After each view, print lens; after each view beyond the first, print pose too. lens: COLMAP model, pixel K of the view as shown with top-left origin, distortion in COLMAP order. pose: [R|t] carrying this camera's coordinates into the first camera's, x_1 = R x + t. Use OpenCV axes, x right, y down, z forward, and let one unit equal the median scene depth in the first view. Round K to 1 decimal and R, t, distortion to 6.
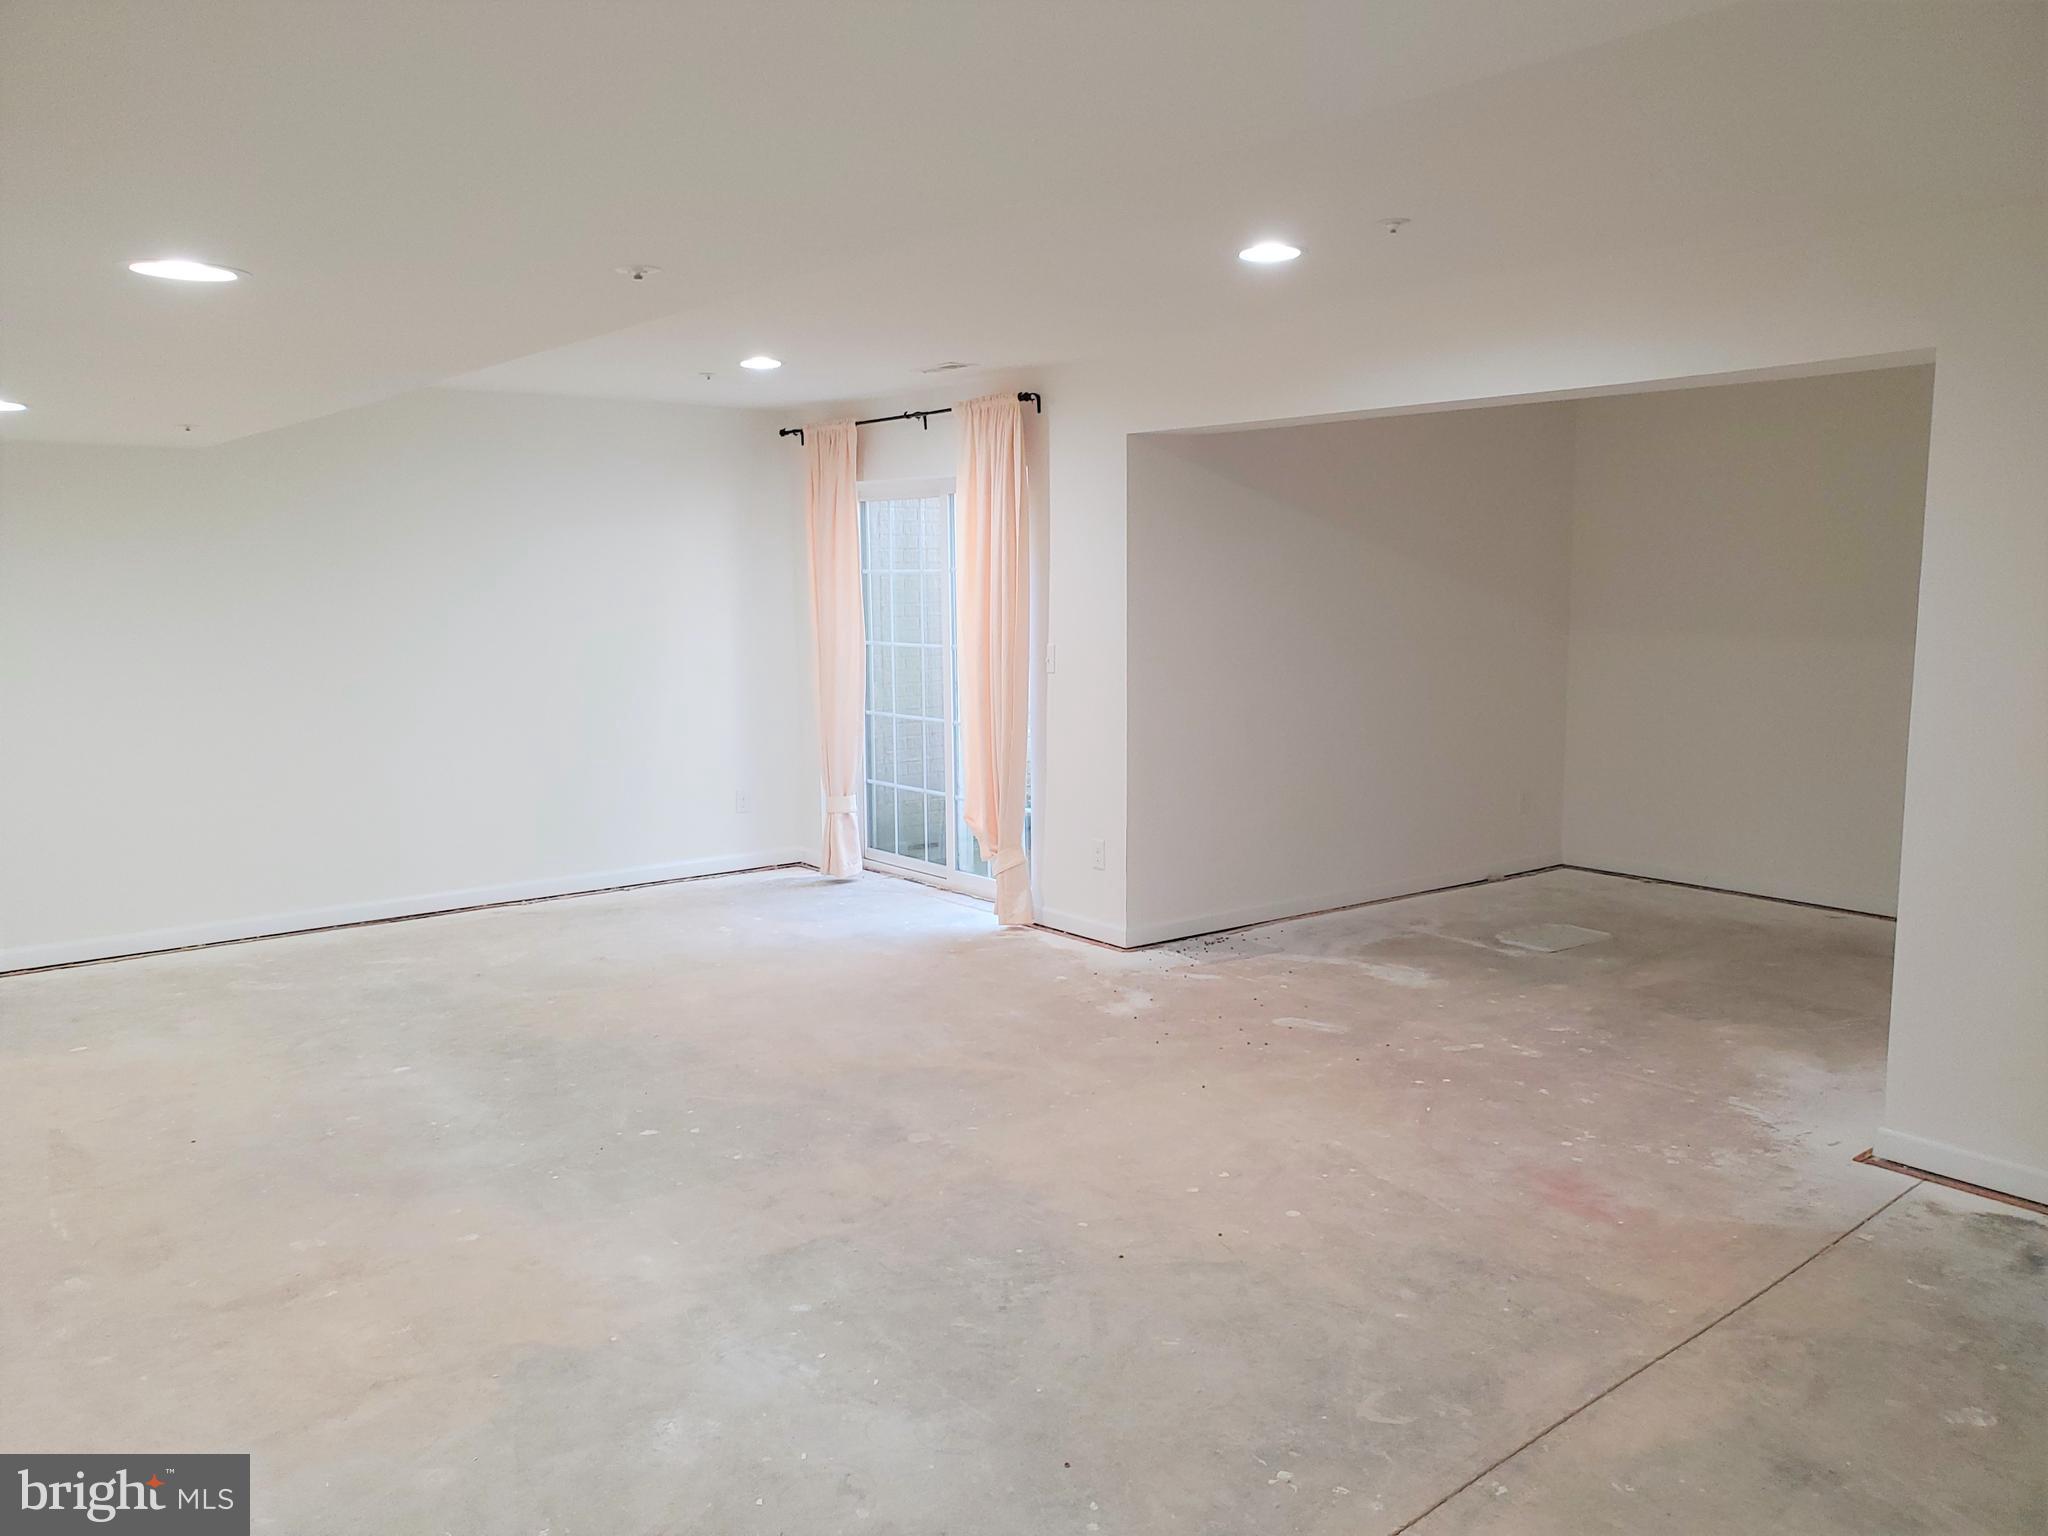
lens RADIAL K [[1557.8, 0, 1024.7], [0, 1557.8, 764.8], [0, 0, 1]] dist [0.046897, -0.004199]
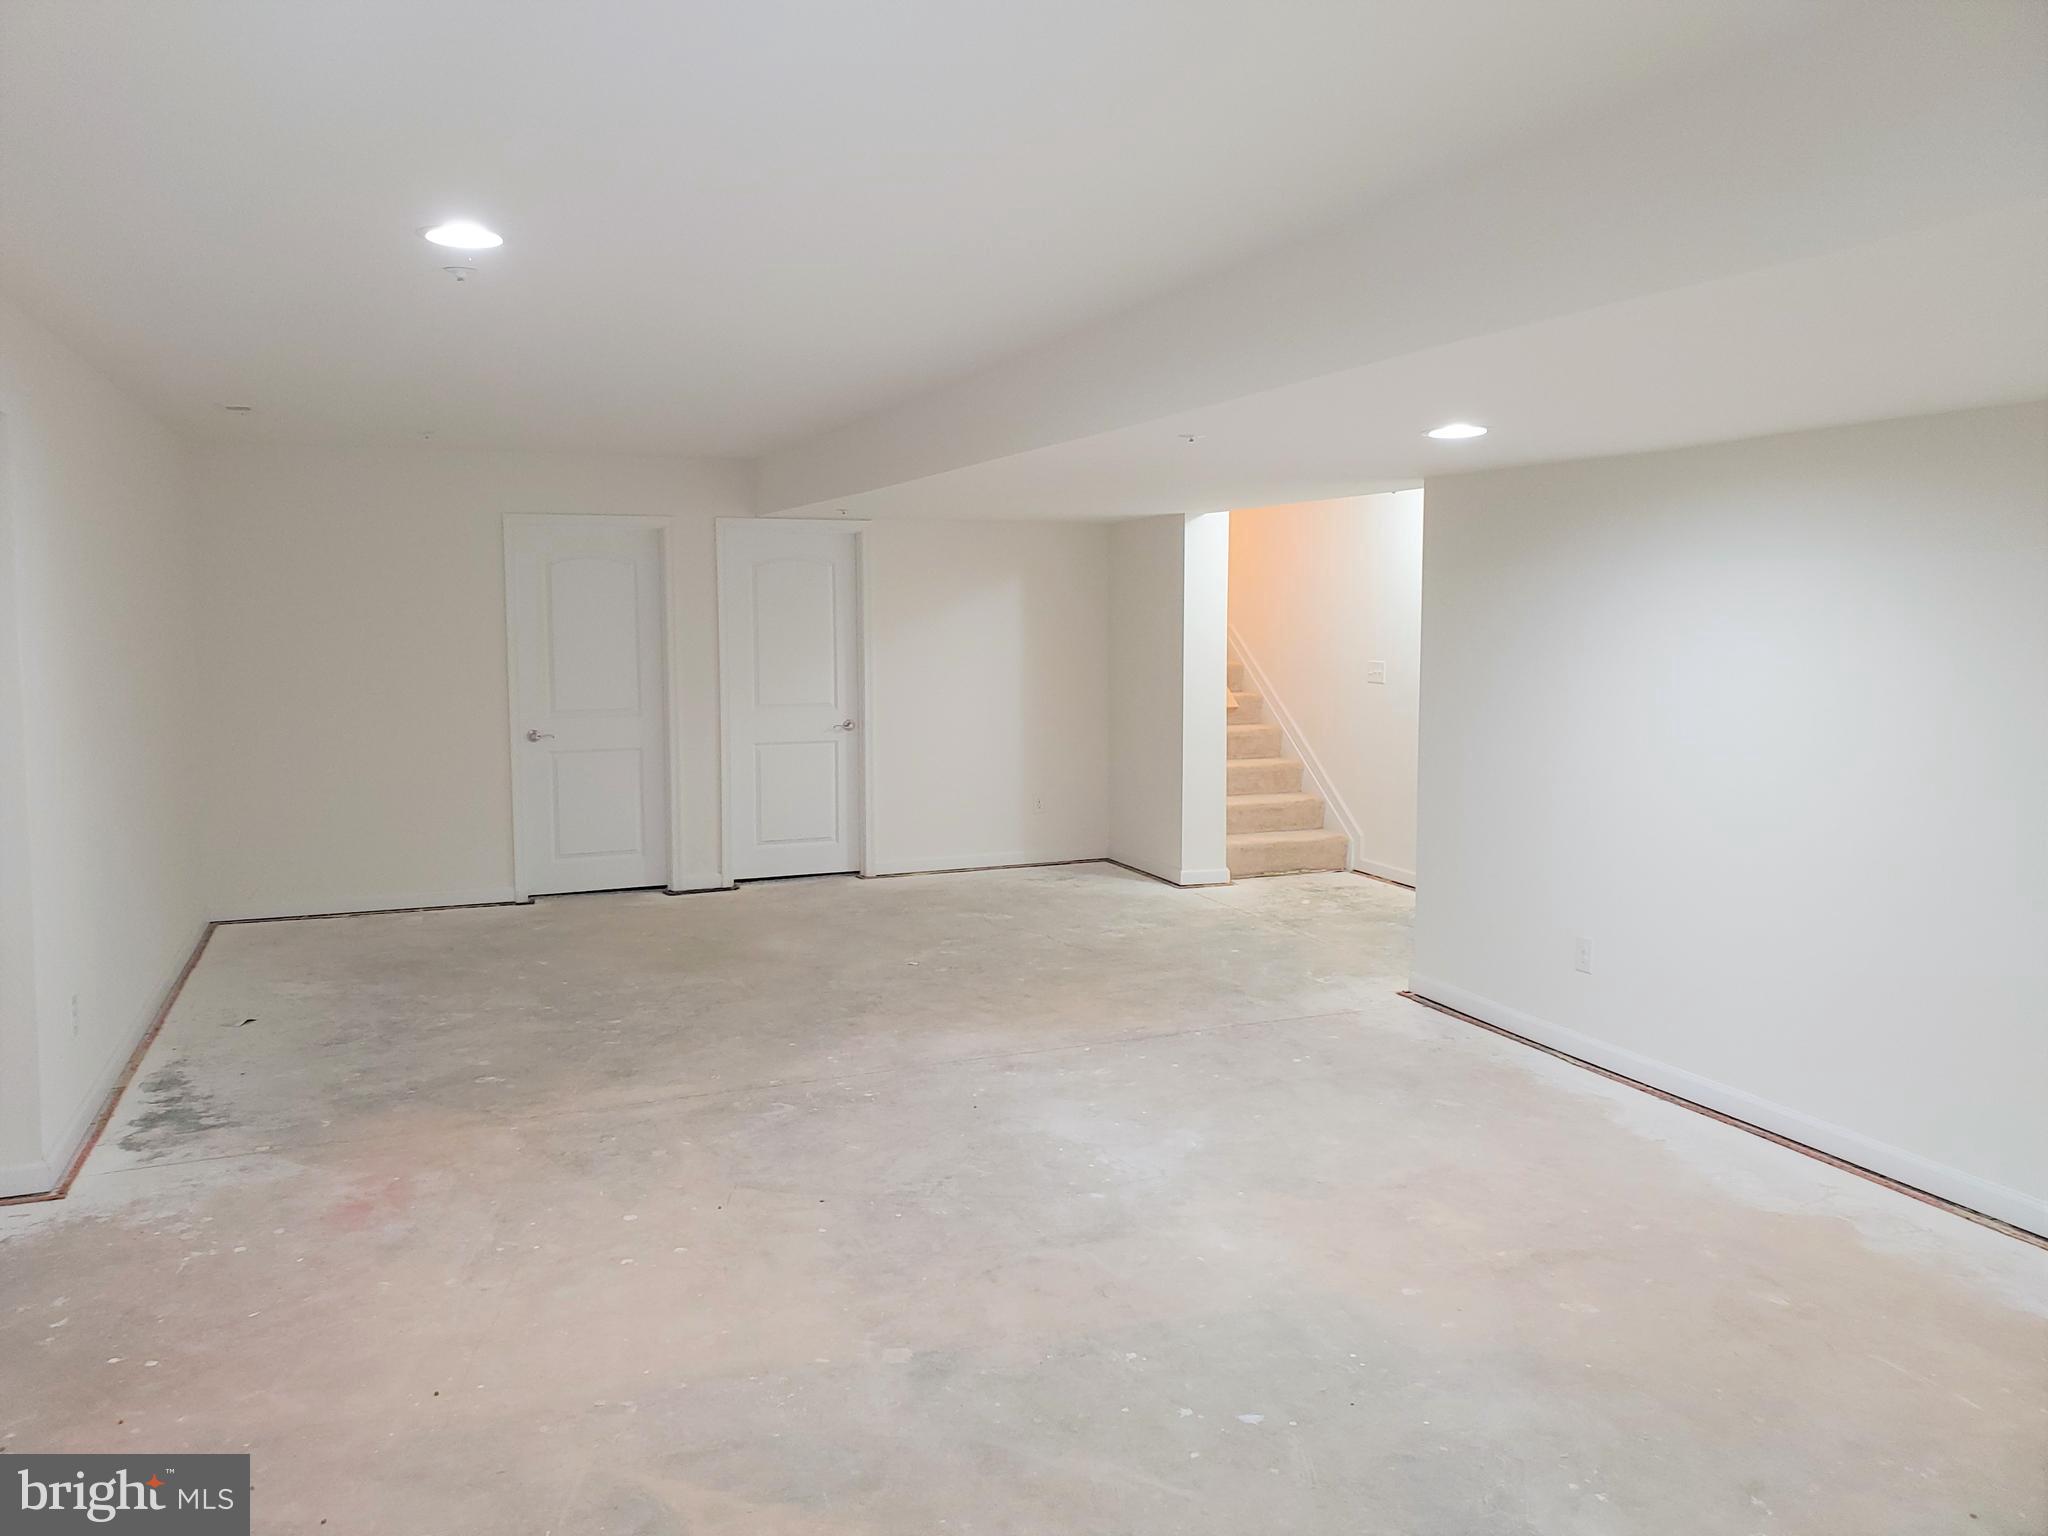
lens RADIAL K [[1557.8, 0, 1022.4], [0, 1557.8, 768.2], [0, 0, 1]] dist [0.046897, -0.004199]
pose [[-0.955476, -0.019283, 0.294437, -0.397779], [0.048730, 0.973848, 0.221912, -0.238842], [-0.291016, 0.226380, -0.929549, 1.871275]]
